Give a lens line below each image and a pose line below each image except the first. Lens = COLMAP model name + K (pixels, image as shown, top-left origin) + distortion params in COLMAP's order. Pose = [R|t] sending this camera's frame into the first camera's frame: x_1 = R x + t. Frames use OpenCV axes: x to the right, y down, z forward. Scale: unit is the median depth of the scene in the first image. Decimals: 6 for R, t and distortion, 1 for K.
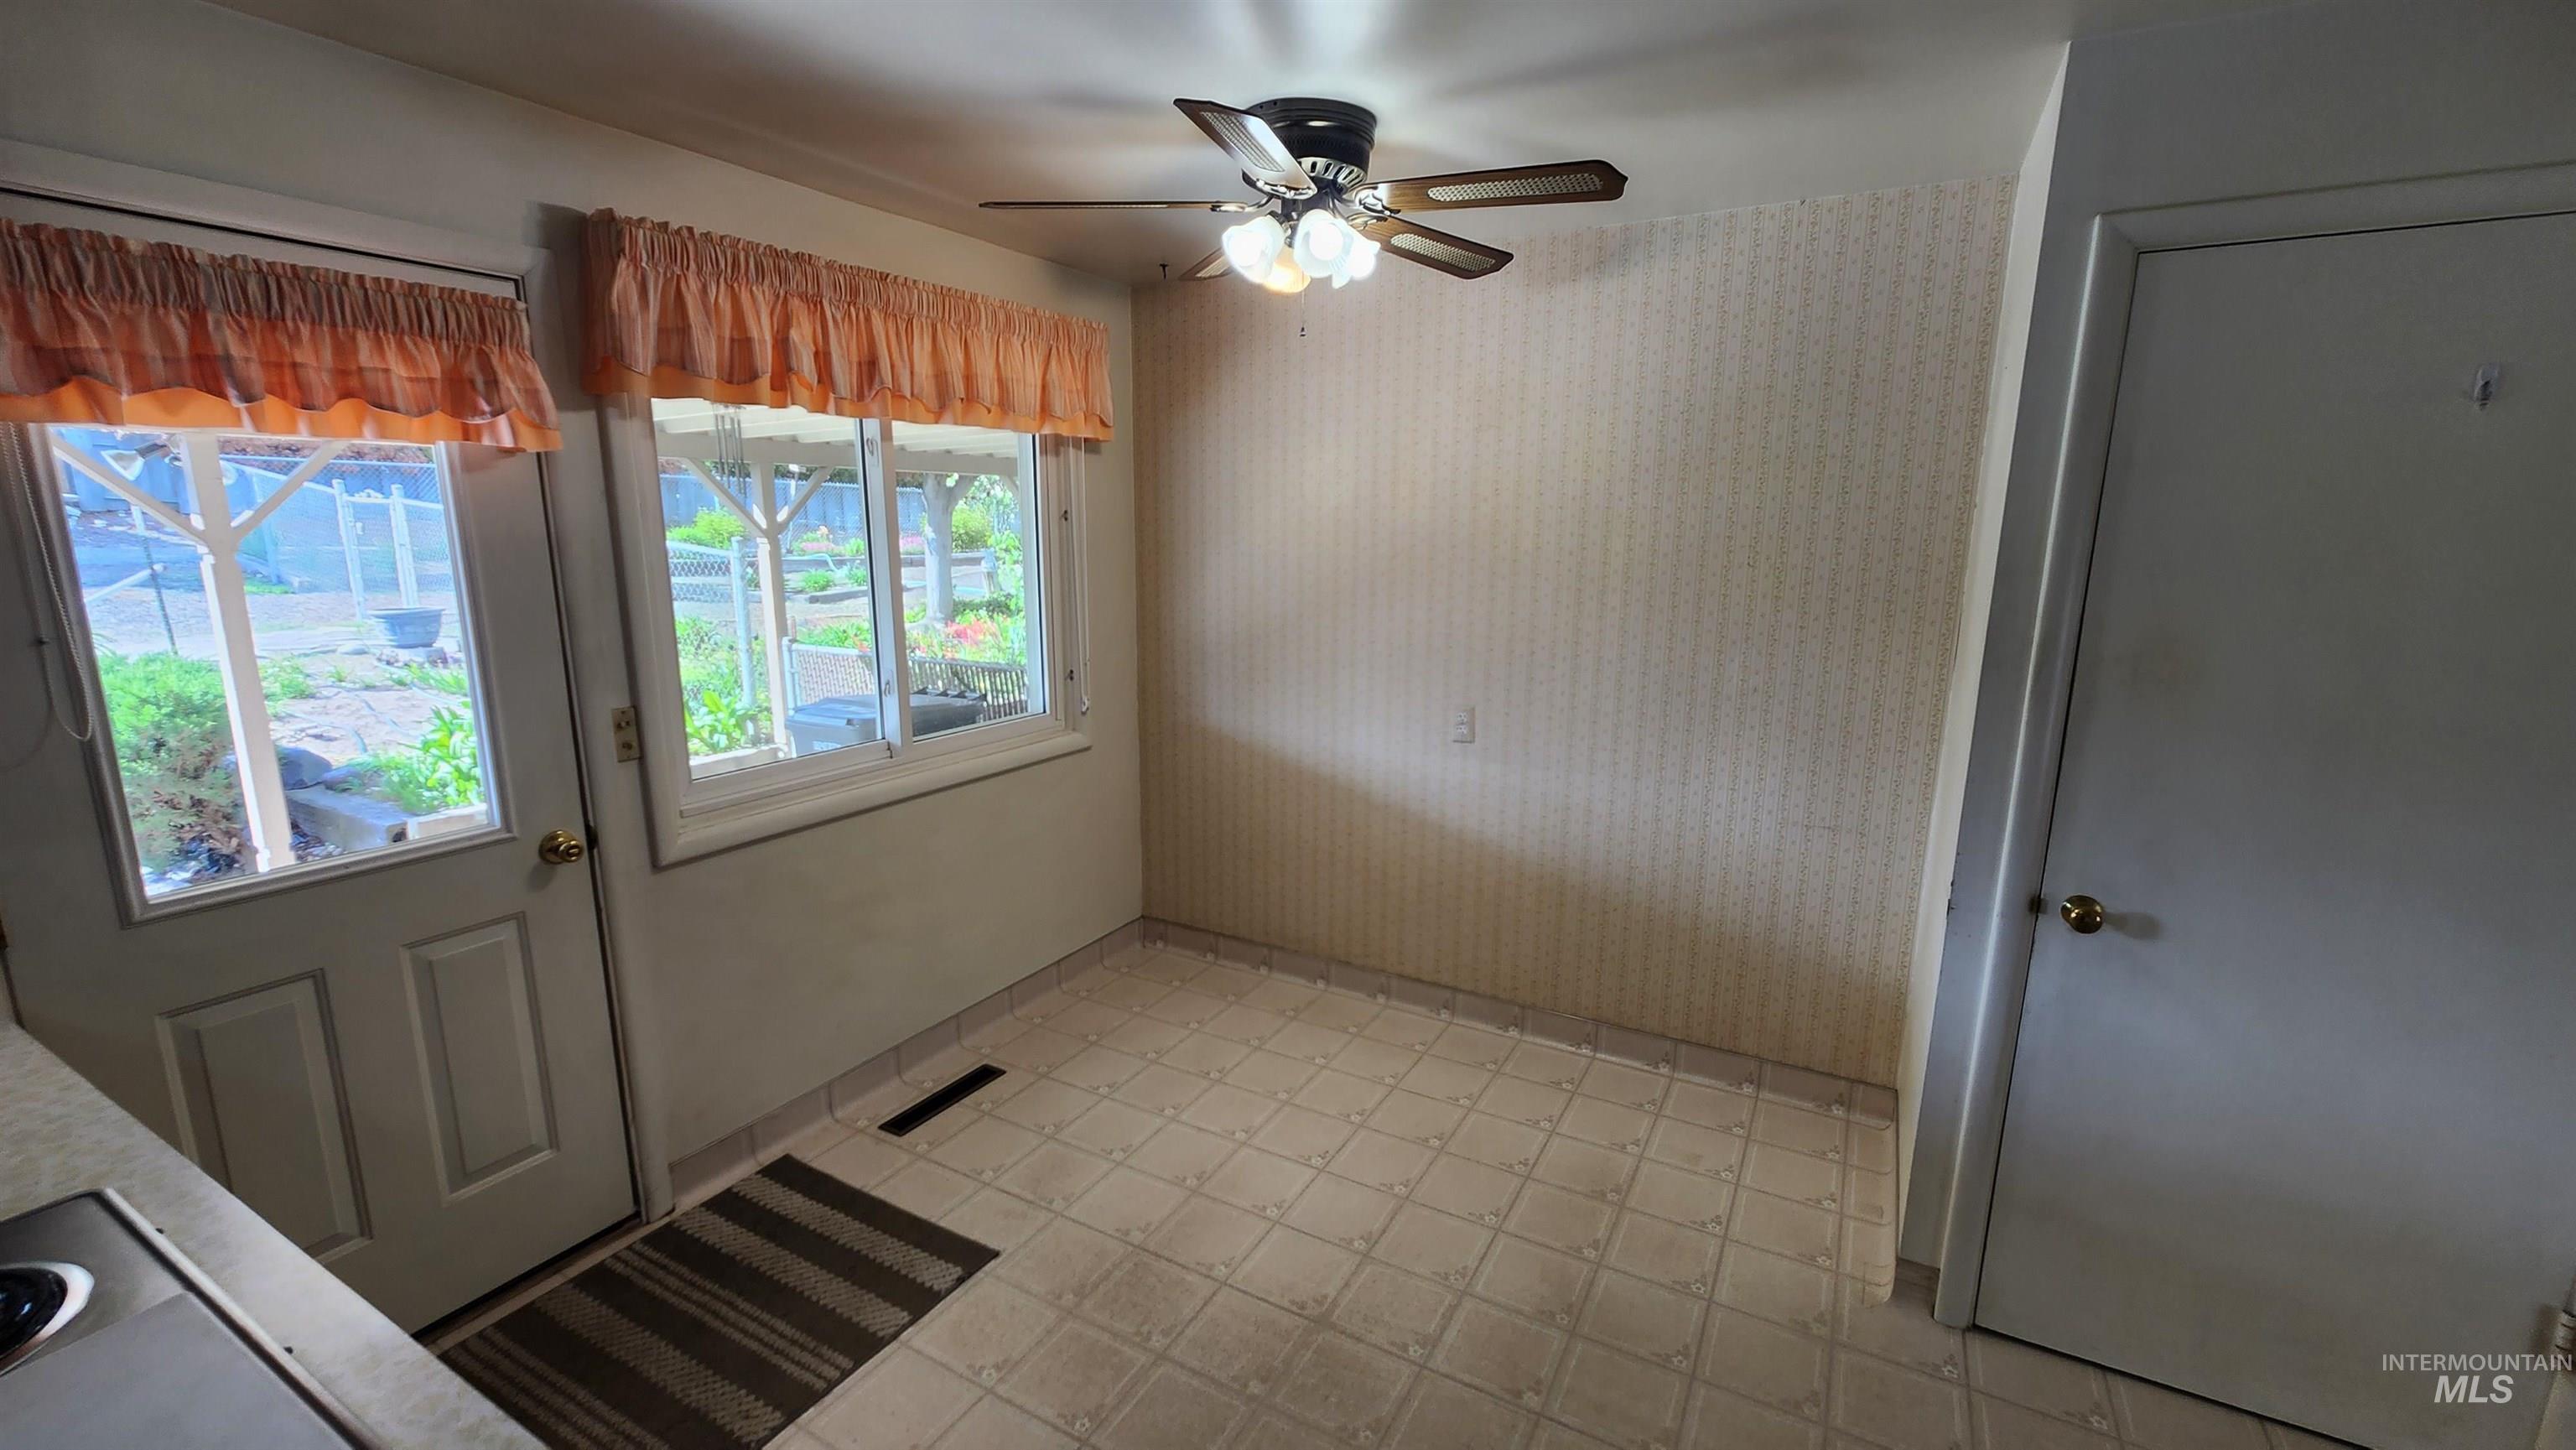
lens RADIAL K [[1053.2, 0, 1288.0], [0, 1053.2, 725.0], [0, 0, 1]] dist [-0.000564, 0.000405]
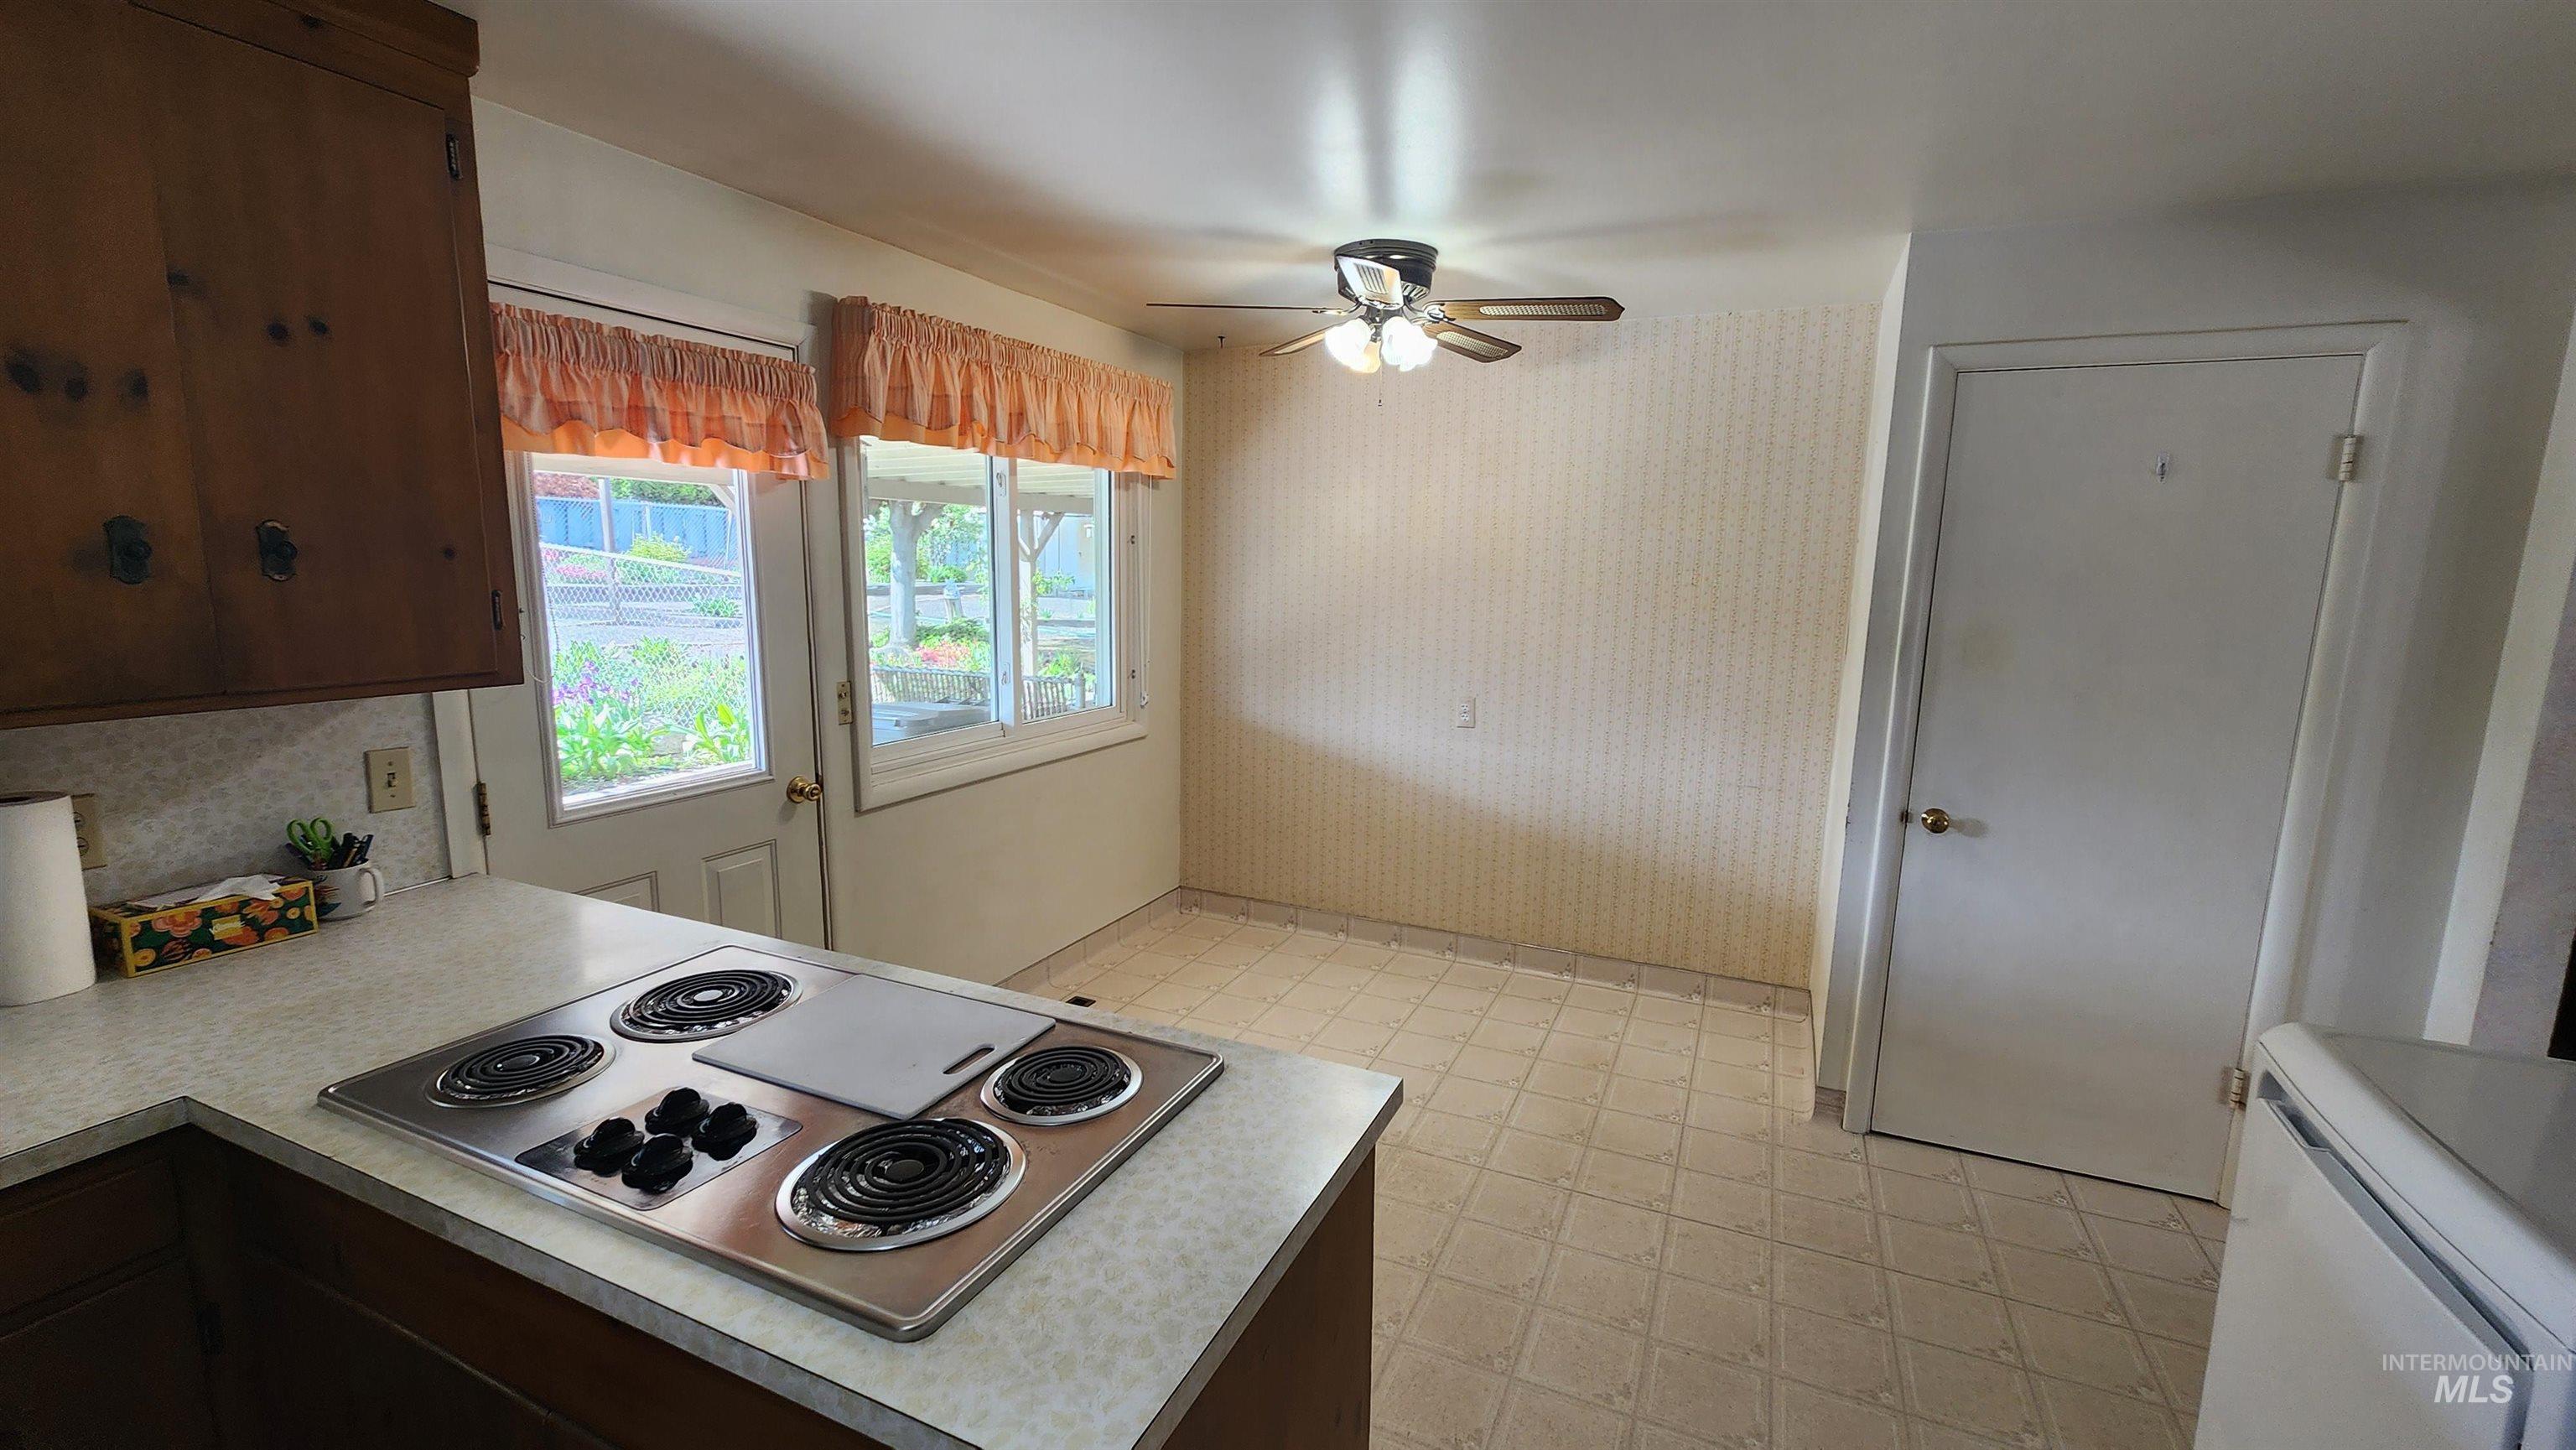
lens RADIAL K [[1054.3, 0, 1296.2], [0, 1054.3, 721.6], [0, 0, 1]] dist [-0.000419, -0.000070]
pose [[0.996121, 0.001006, 0.087991, -0.183473], [0.002342, 0.999278, -0.037931, 0.072994], [-0.087965, 0.037990, 0.995399, -0.273918]]
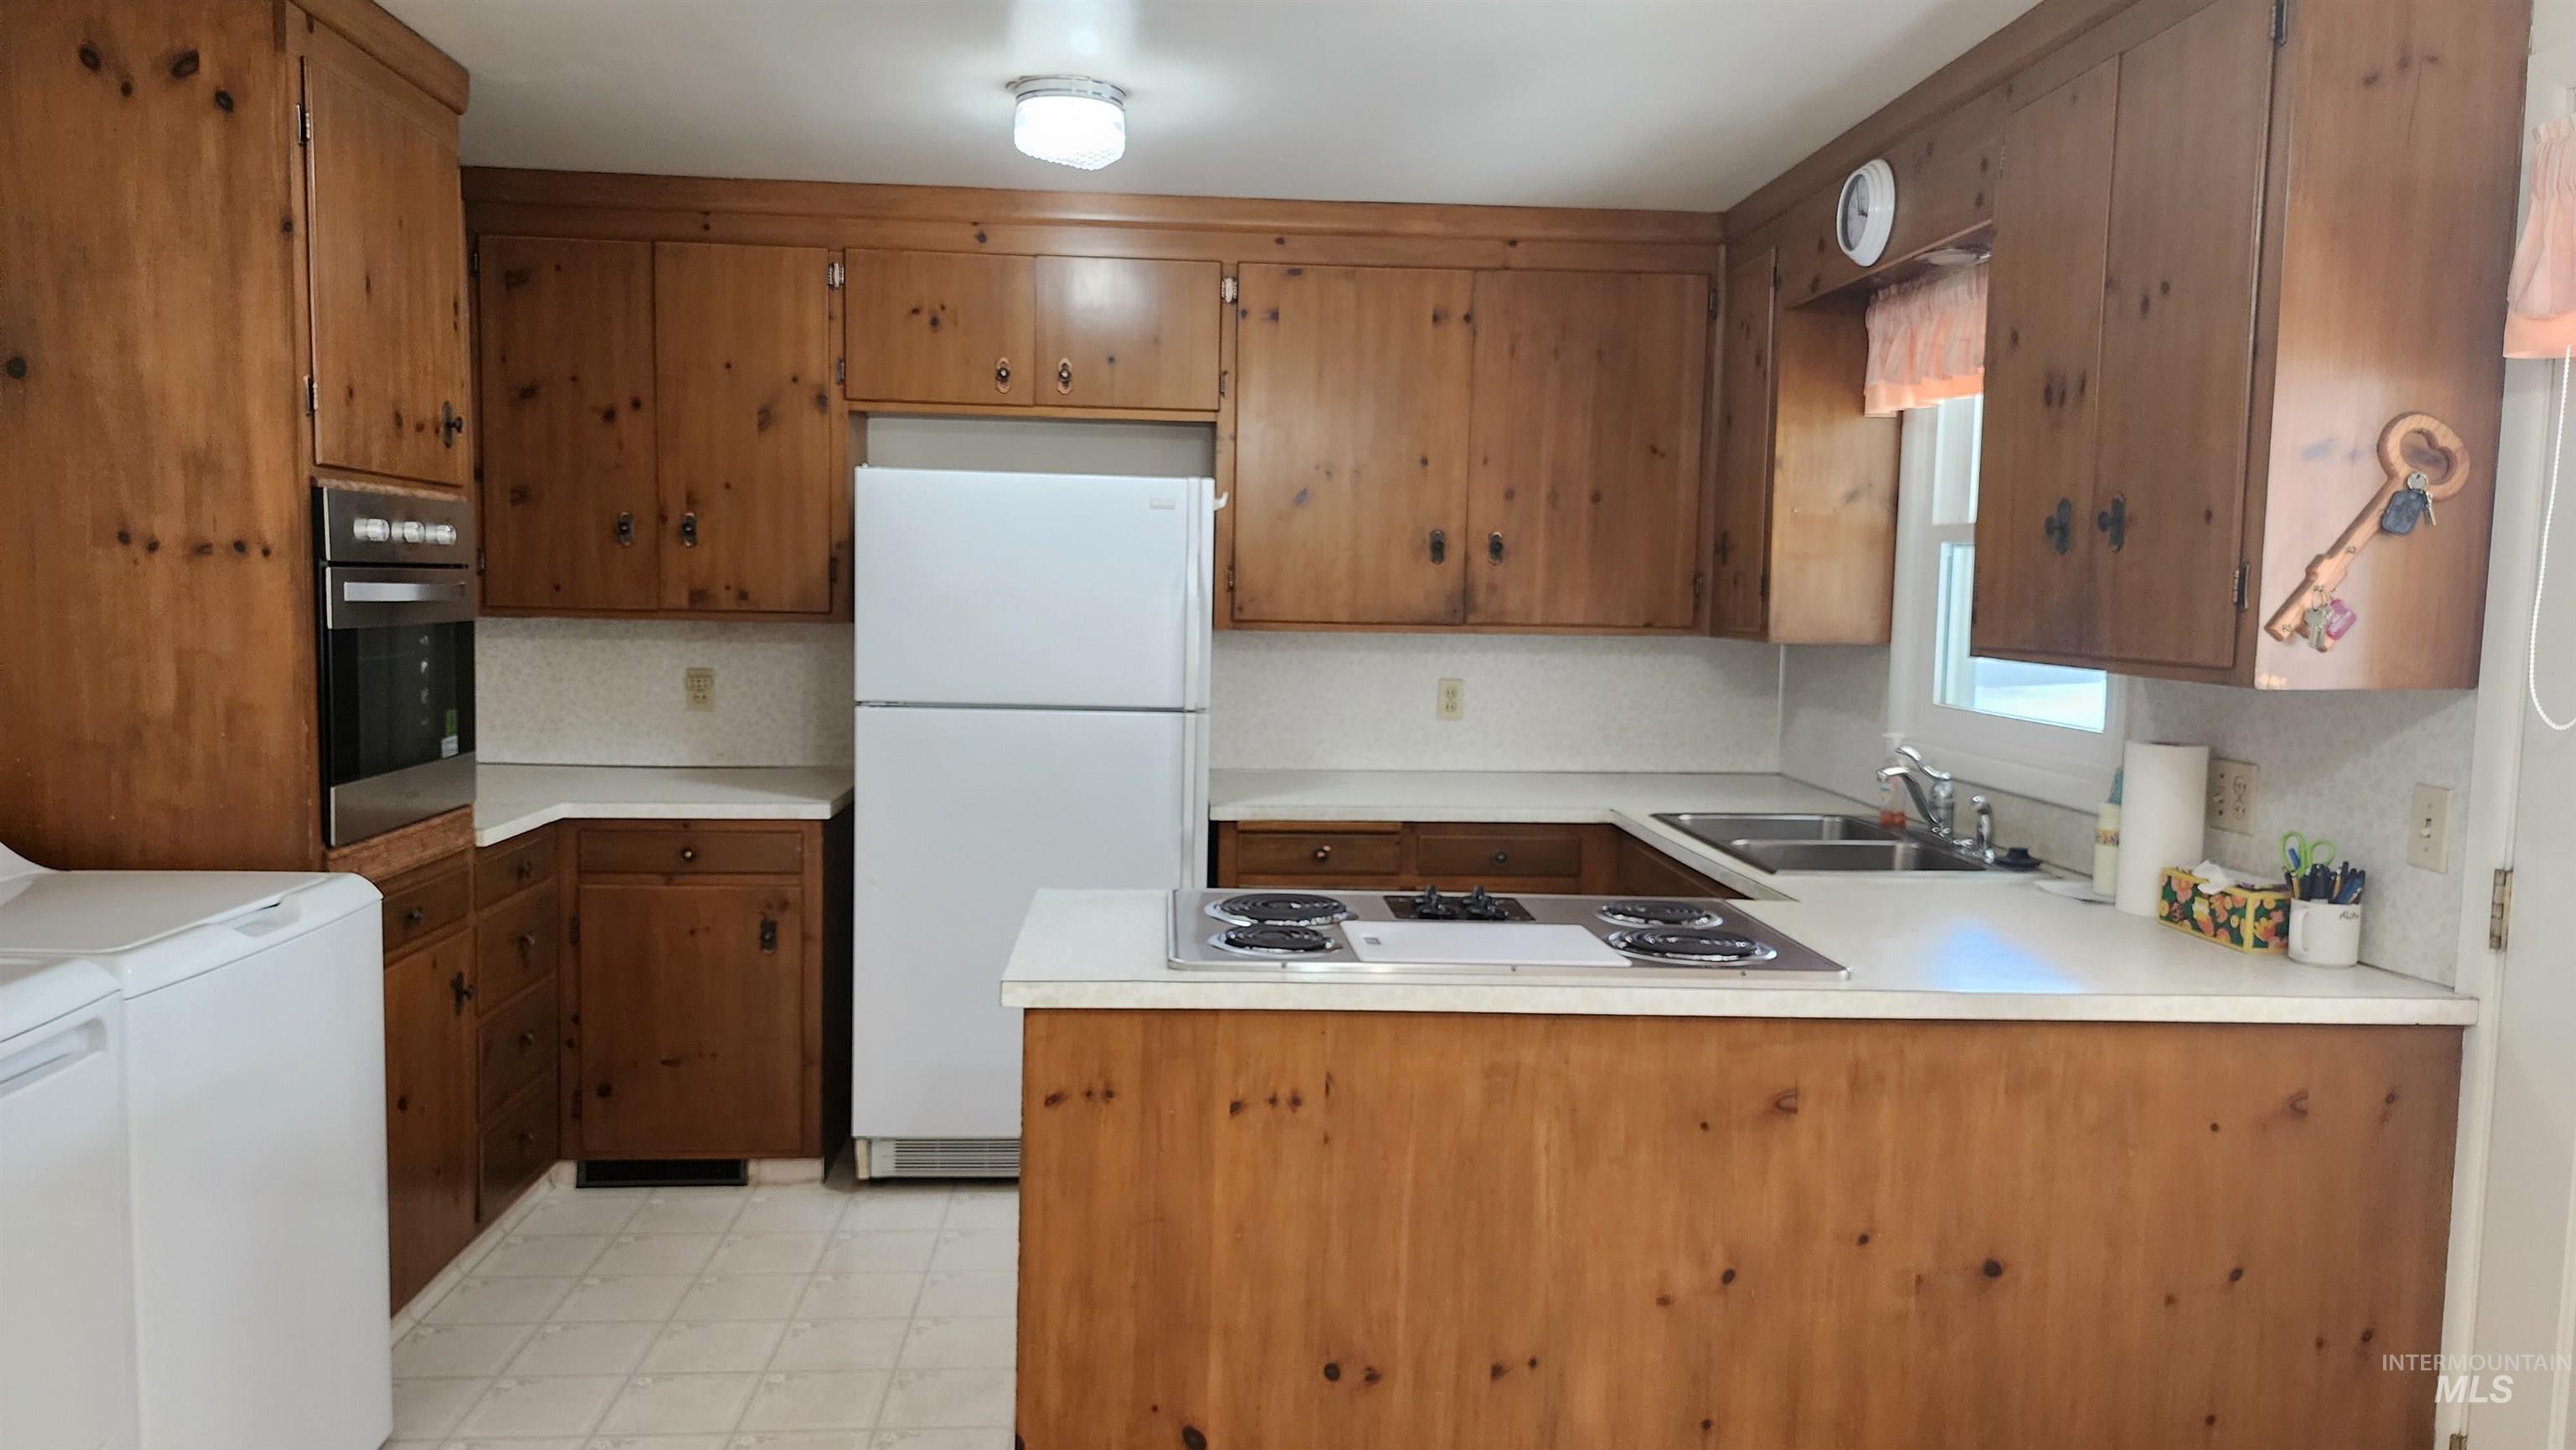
lens RADIAL K [[1731.3, 0, 1299.5], [0, 1731.3, 734.7], [0, 0, 1]] dist [0.085566, -0.094402]
pose [[-0.829431, 0.029228, -0.557844, 0.334292], [-0.127148, 0.962539, 0.239483, -0.144677], [0.543946, 0.269563, -0.794644, 1.163878]]
